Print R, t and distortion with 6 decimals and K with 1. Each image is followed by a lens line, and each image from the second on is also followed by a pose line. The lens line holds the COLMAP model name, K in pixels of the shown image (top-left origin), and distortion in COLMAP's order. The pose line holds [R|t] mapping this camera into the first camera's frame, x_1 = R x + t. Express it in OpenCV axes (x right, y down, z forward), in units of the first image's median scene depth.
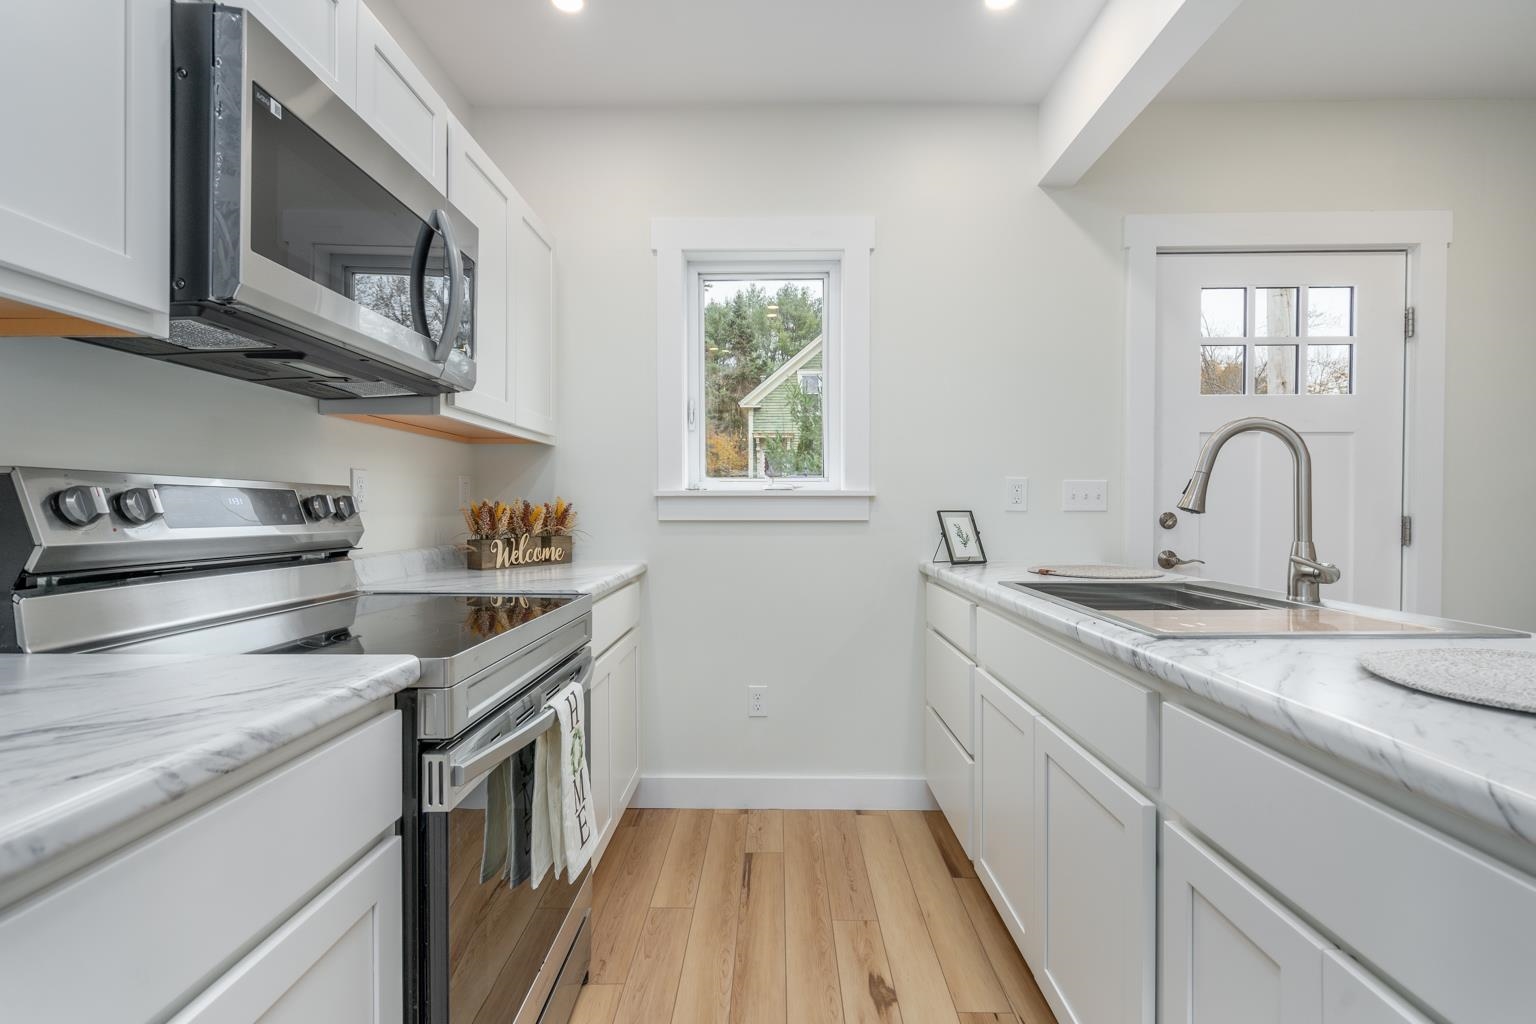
lens RADIAL K [[698.7, 0, 767.8], [0, 698.7, 513.6], [0, 0, 1]] dist [-0.000154, 0.000027]
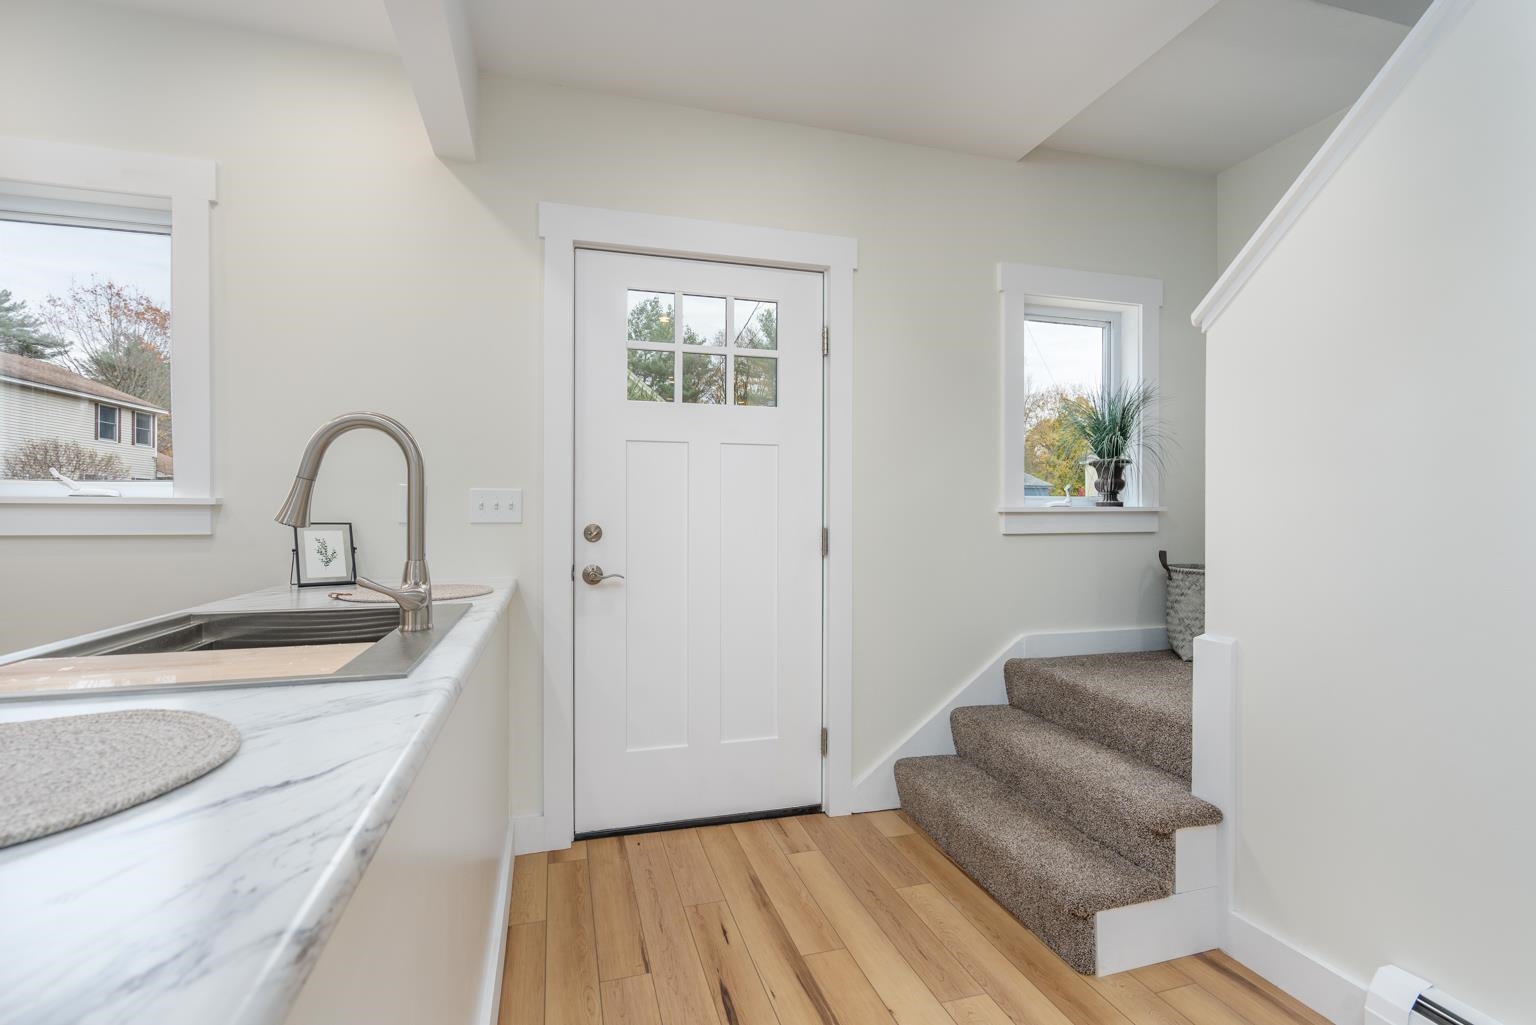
lens RADIAL K [[710.7, 0, 766.8], [0, 710.7, 516.3], [0, 0, 1]] dist [0.002327, 0.000204]
pose [[0.954768, 0.001078, 0.297350, 0.774238], [0.003287, 0.999894, -0.014179, 0.002795], [-0.297334, 0.014515, 0.954663, 0.029044]]
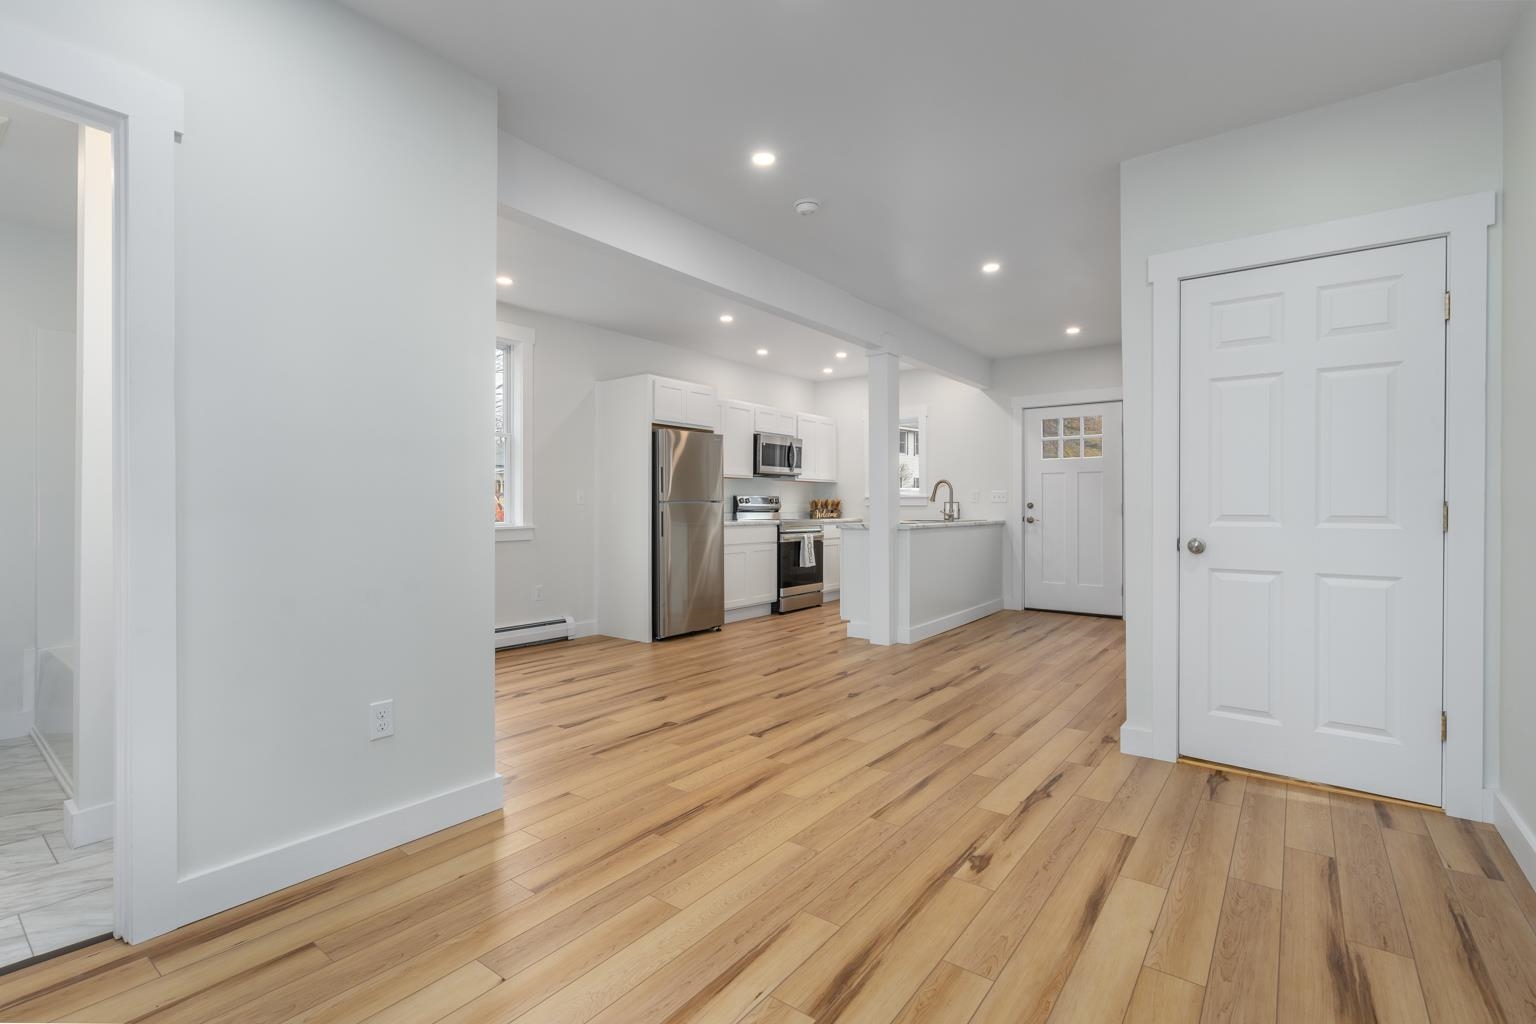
lens RADIAL K [[697.7, 0, 762.9], [0, 697.7, 505.2], [0, 0, 1]] dist [-0.001096, -0.000030]
pose [[0.801718, 0.000586, -0.597702, 2.069030], [-0.005612, 0.999963, -0.006547, 0.050100], [0.597676, 0.008603, 0.801692, -2.753934]]
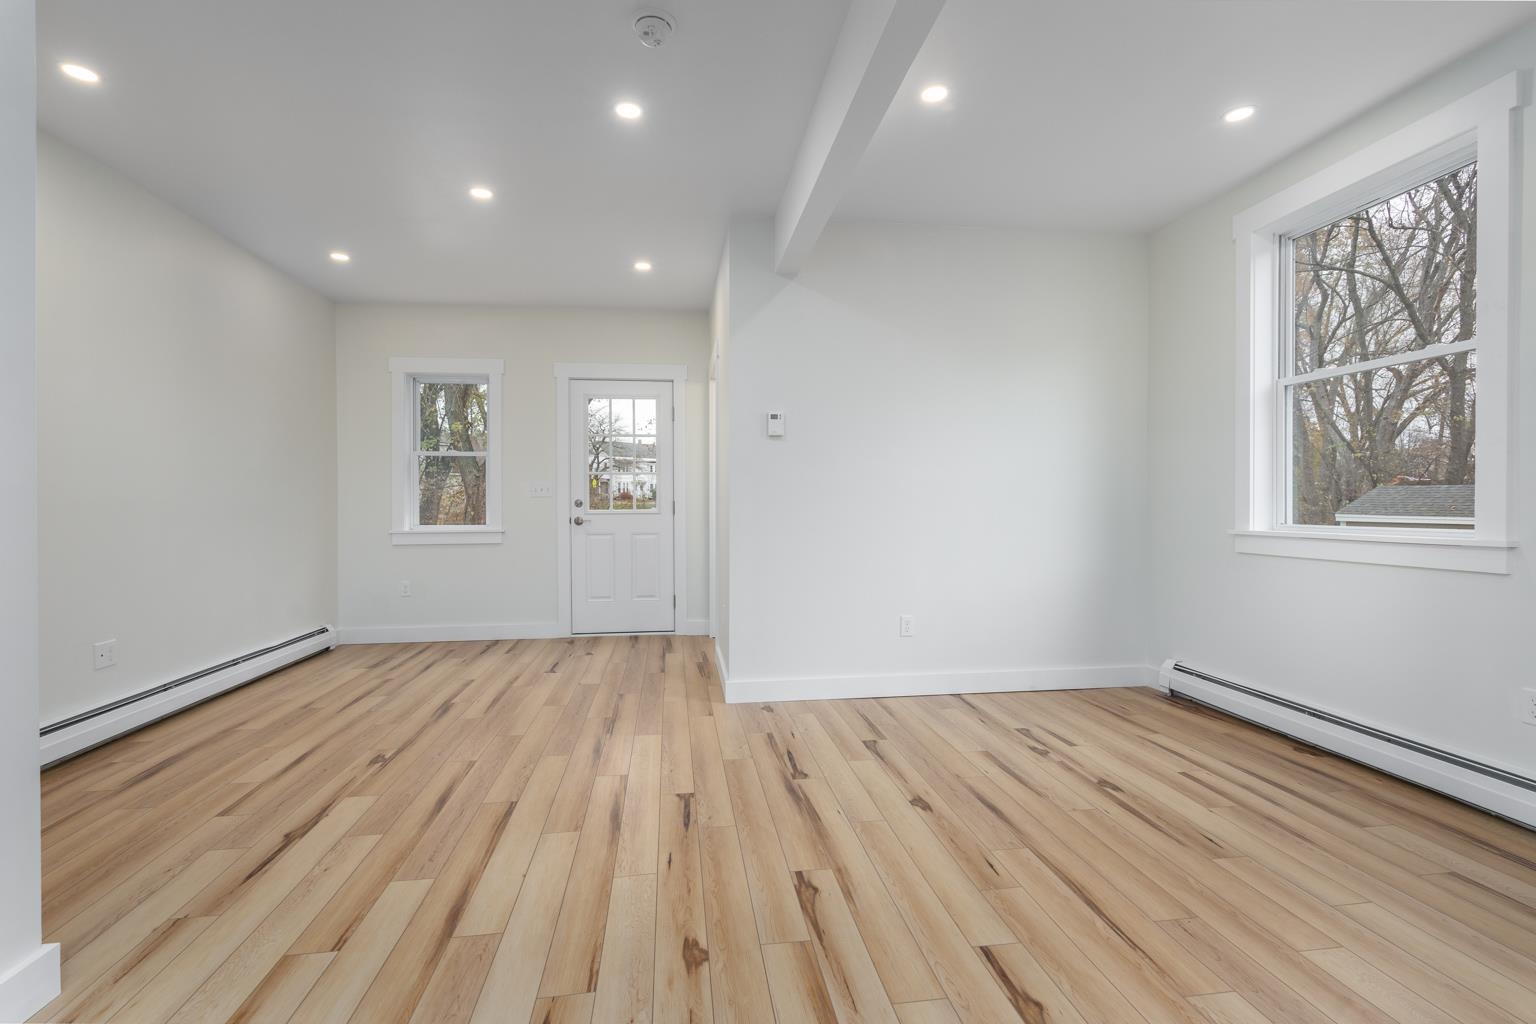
lens RADIAL K [[698.7, 0, 767.8], [0, 698.7, 513.6], [0, 0, 1]] dist [-0.000154, 0.000027]
pose [[-0.988750, 0.010177, -0.149230, 0.952257], [0.007151, 0.999758, 0.020802, 0.036228], [0.149406, 0.019501, -0.988584, 0.270373]]
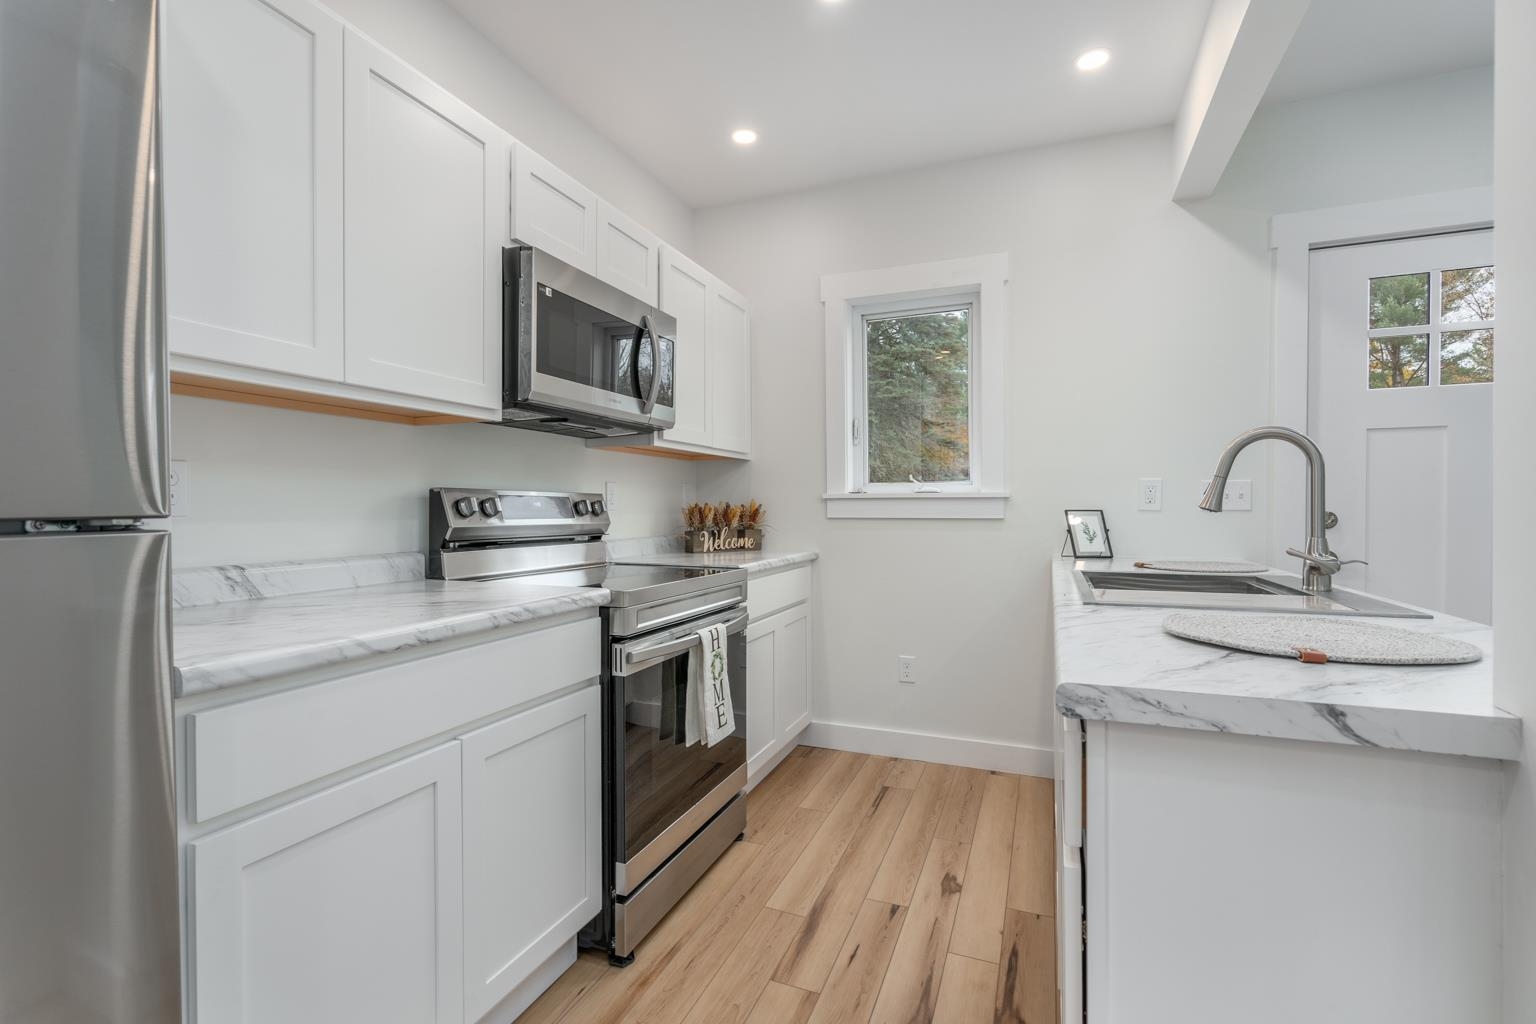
lens RADIAL K [[694.8, 0, 766.5], [0, 694.8, 515.9], [0, 0, 1]] dist [-0.000432, 0.000191]
pose [[0.931213, 0.003063, -0.364464, 0.297129], [-0.001713, 0.999990, 0.004027, 0.002430], [0.364473, -0.003126, 0.931209, -0.296660]]
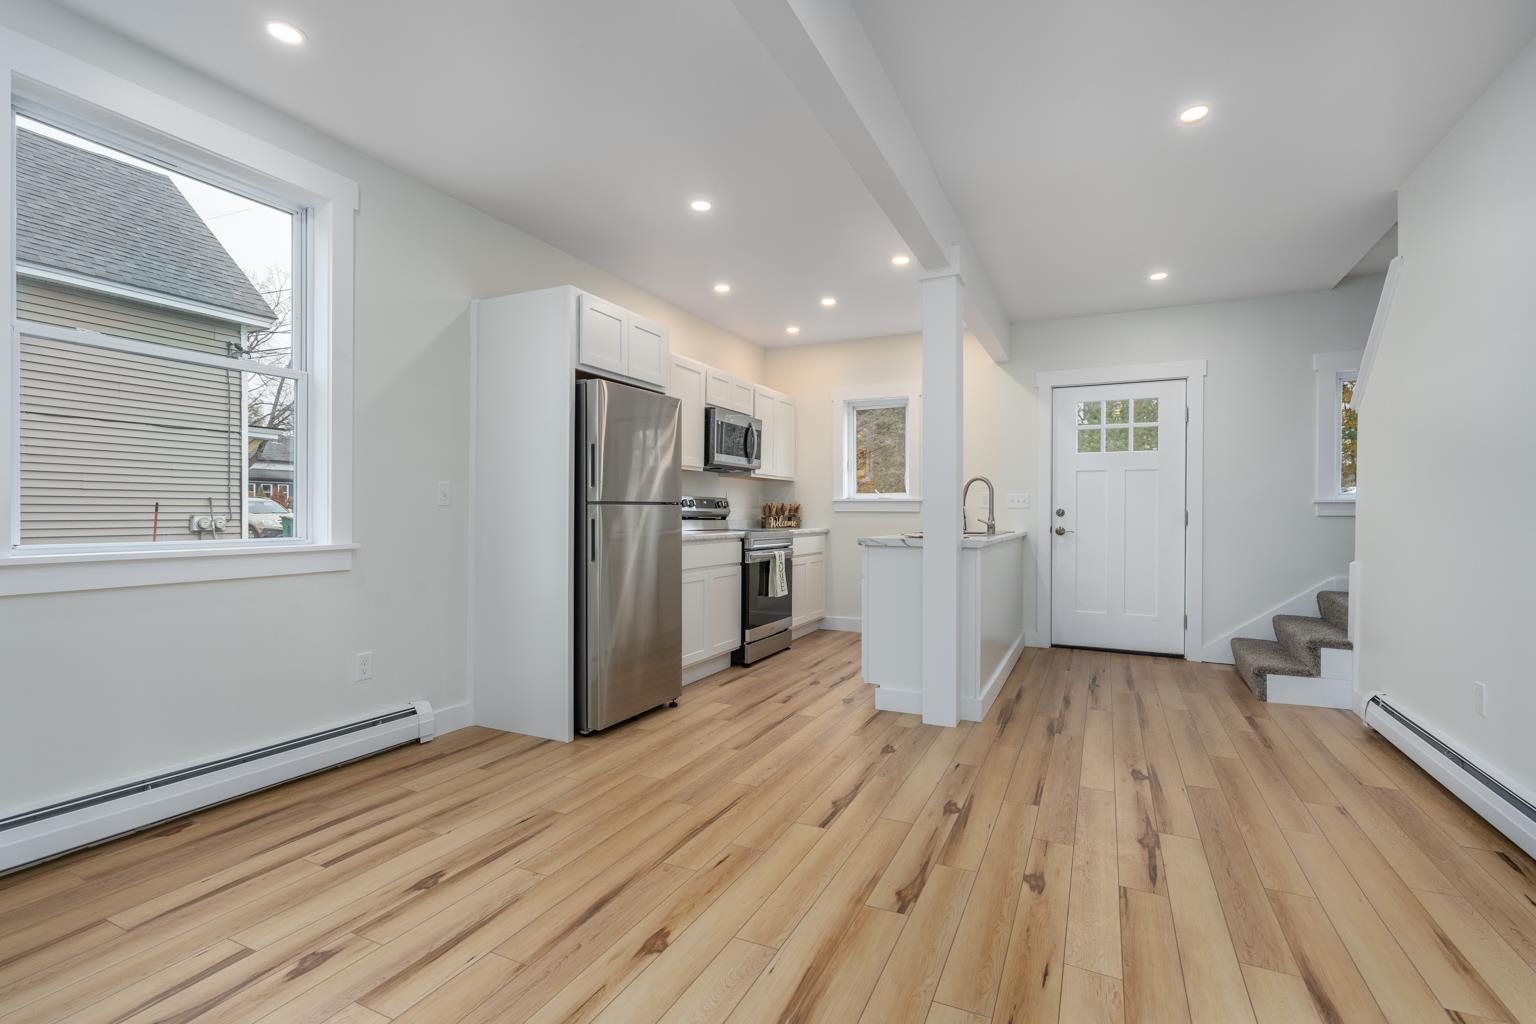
lens RADIAL K [[698.7, 0, 767.8], [0, 698.7, 513.6], [0, 0, 1]] dist [-0.000154, 0.000027]
pose [[0.907254, 0.006837, -0.420527, 0.997537], [-0.010230, 0.999931, -0.005813, 0.052267], [0.420458, 0.009576, 0.907261, -1.974438]]
